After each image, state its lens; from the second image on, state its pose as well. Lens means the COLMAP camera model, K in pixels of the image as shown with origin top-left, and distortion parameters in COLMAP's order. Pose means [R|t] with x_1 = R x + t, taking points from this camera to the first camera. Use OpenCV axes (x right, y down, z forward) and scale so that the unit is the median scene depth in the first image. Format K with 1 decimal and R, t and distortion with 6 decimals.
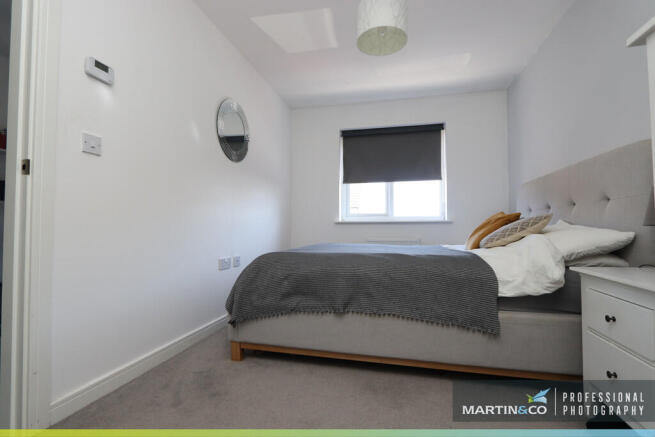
lens RADIAL K [[302.3, 0, 326.7], [0, 302.3, 217.8], [0, 0, 1]] dist [-0.020260, 0.002605]
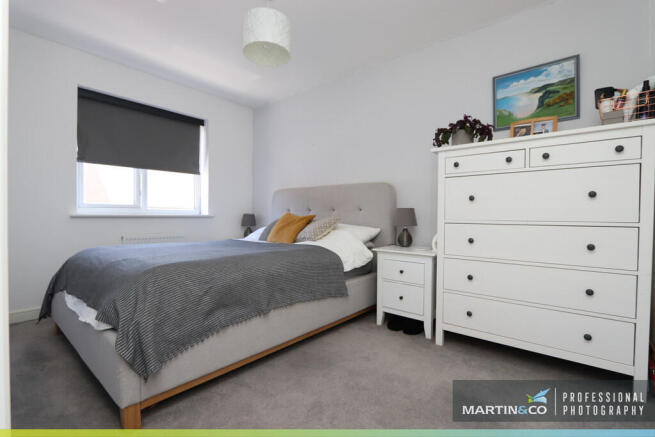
lens RADIAL K [[302.3, 0, 326.0], [0, 302.3, 220.1], [0, 0, 1]] dist [-0.020260, 0.002605]
pose [[0.436819, -0.007629, 0.899517, -0.740848], [-0.039394, 0.998842, 0.027602, -0.038915], [-0.898687, -0.047493, 0.436013, 0.346953]]
